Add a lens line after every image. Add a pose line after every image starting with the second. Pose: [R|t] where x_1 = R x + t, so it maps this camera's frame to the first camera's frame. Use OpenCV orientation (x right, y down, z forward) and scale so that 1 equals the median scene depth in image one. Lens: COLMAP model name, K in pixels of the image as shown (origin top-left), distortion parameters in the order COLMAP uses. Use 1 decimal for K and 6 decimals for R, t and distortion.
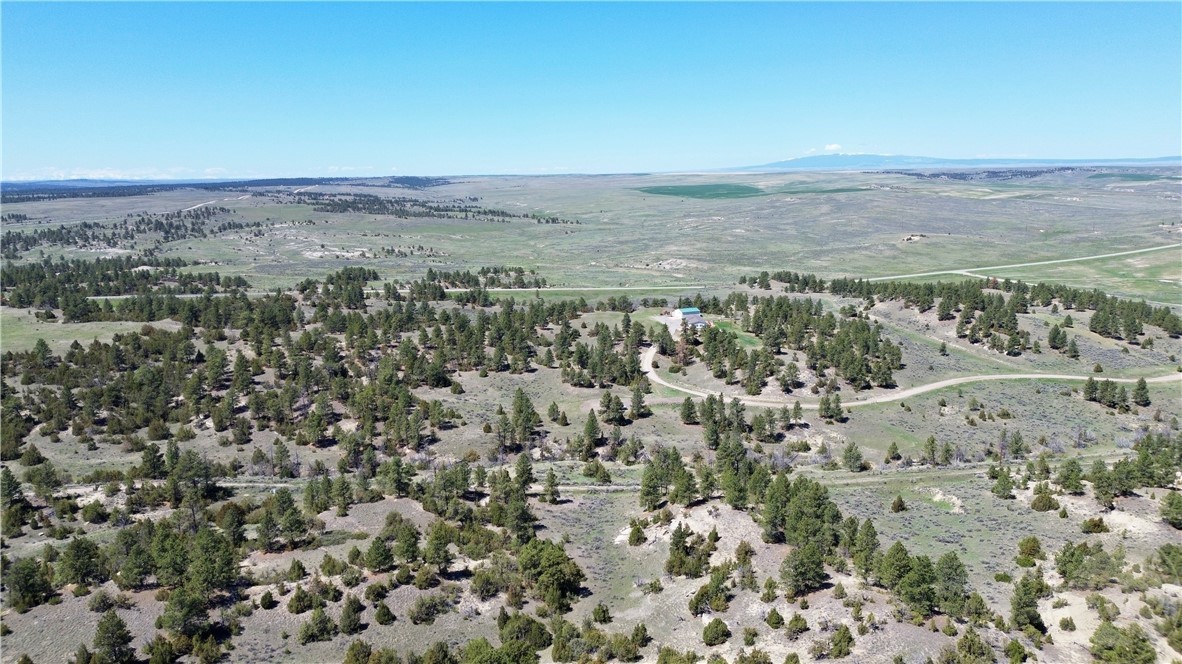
lens RADIAL K [[820.2, 0, 587.9], [0, 820.2, 330.5], [0, 0, 1]] dist [0.055320, -0.056825]
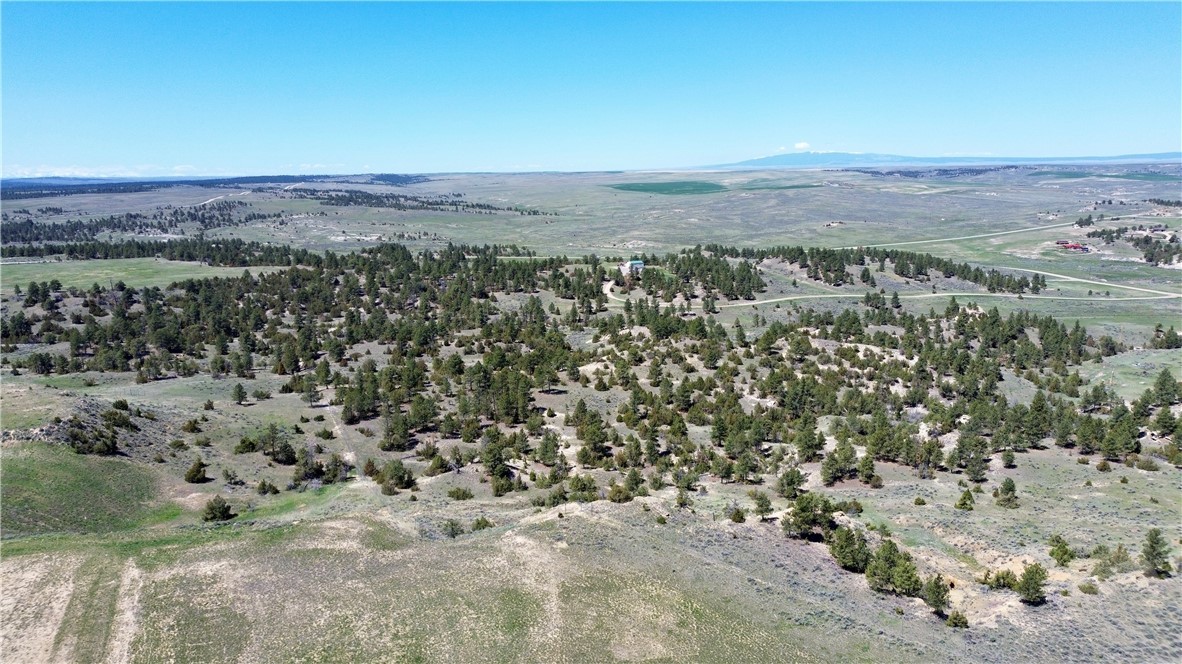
lens RADIAL K [[820.2, 0, 591.6], [0, 820.2, 334.2], [0, 0, 1]] dist [0.055320, -0.056825]
pose [[0.999386, -0.006625, 0.034406, -0.003246], [0.006384, 0.999954, 0.007089, 0.027397], [-0.034452, -0.006865, 0.999383, -0.144077]]
